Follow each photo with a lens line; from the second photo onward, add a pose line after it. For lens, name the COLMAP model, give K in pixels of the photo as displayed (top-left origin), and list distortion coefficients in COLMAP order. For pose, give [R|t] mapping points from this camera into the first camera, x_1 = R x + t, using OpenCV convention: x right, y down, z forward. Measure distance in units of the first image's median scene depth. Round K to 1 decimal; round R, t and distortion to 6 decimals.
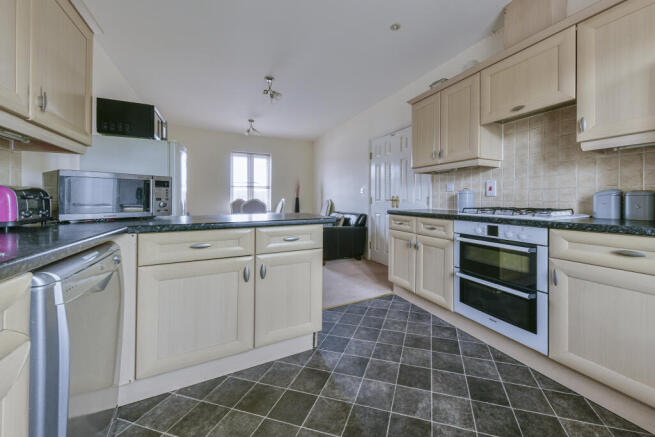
lens RADIAL K [[240.9, 0, 328.4], [0, 240.9, 198.3], [0, 0, 1]] dist [0.007128, -0.000033]
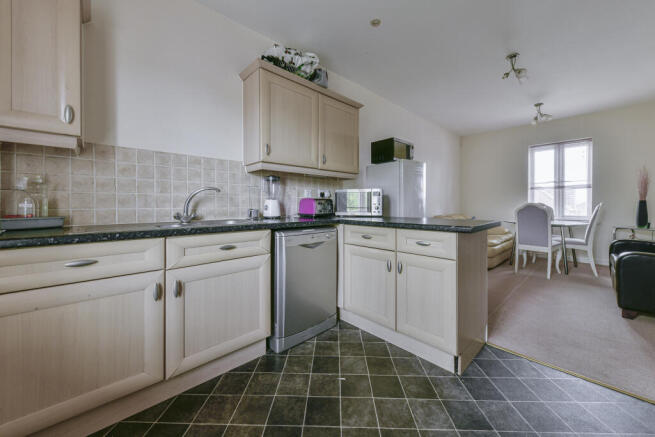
lens RADIAL K [[235.2, 0, 328.1], [0, 235.2, 205.7], [0, 0, 1]] dist [-0.000050, 0.000036]
pose [[0.303535, 0.003585, -0.952814, 0.613981], [0.006770, 0.999960, 0.005920, 0.002670], [0.952796, -0.008248, 0.303498, 0.307149]]
